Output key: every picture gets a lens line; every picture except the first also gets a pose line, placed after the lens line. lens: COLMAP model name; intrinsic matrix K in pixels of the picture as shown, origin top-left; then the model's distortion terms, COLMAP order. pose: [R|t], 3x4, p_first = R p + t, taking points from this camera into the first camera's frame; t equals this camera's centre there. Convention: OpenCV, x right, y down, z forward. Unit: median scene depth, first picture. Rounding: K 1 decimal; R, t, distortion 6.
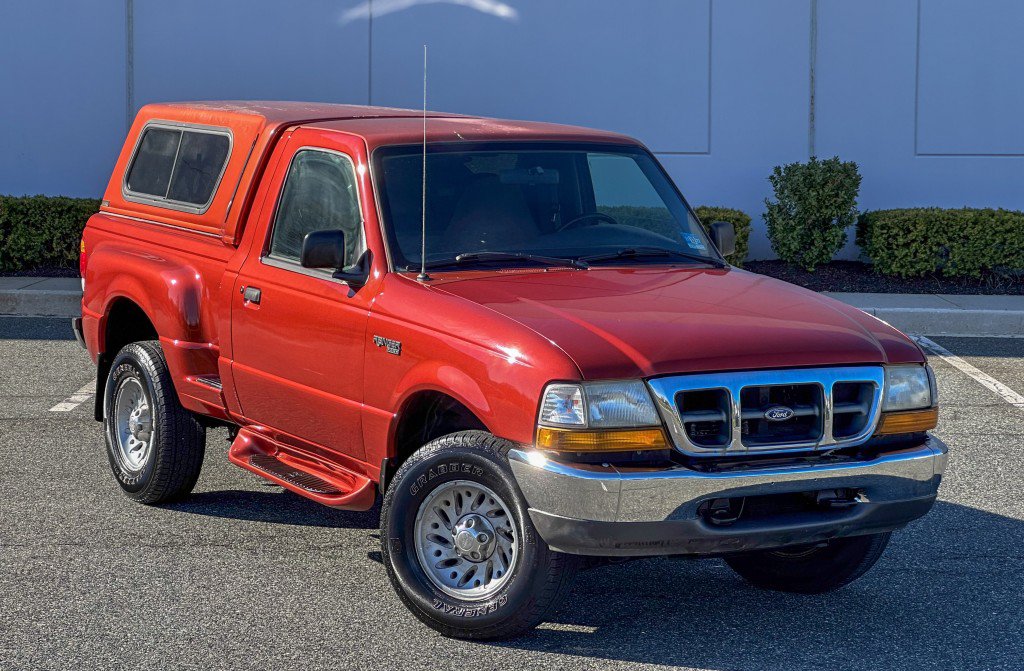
lens RADIAL K [[2413.1, 0, 512.0], [0, 2413.1, 313.3], [0, 0, 1]] dist [0.074118, 0.924548]
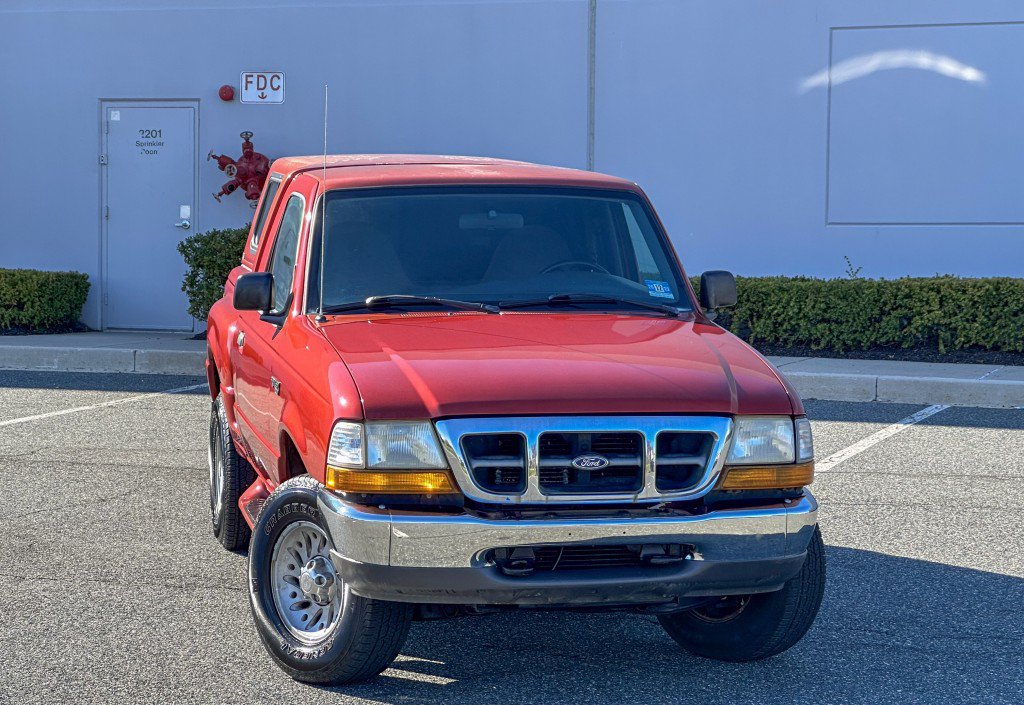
lens RADIAL K [[2464.7, 0, 512.0], [0, 2464.7, 352.5], [0, 0, 1]] dist [-0.262814, 7.154200]
pose [[0.947925, 0.015738, -0.318106, 0.377709], [-0.022473, 0.999594, -0.017514, 0.015544], [0.317701, 0.023751, 0.947893, 0.068140]]
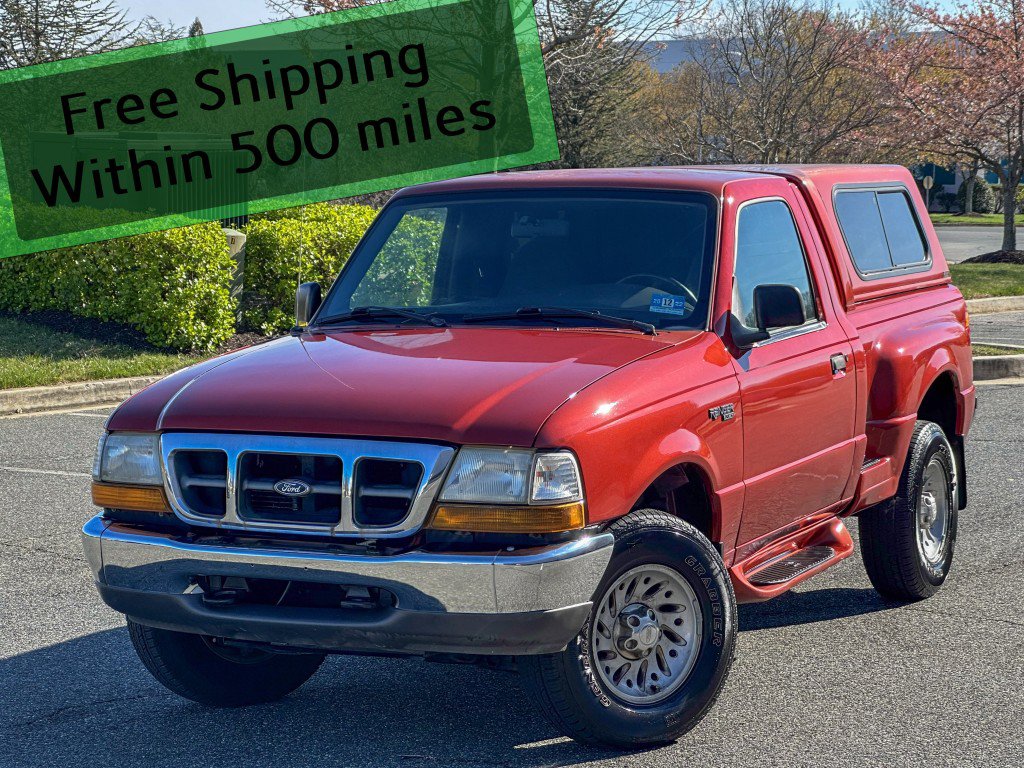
lens RADIAL K [[2409.2, 0, 526.4], [0, 2409.2, 389.1], [0, 0, 1]] dist [0.021852, 1.294073]
pose [[0.559346, 0.041682, -0.827885, 0.837893], [-0.060867, 0.998104, 0.009128, -0.006064], [0.826696, 0.045285, 0.560823, 0.570495]]
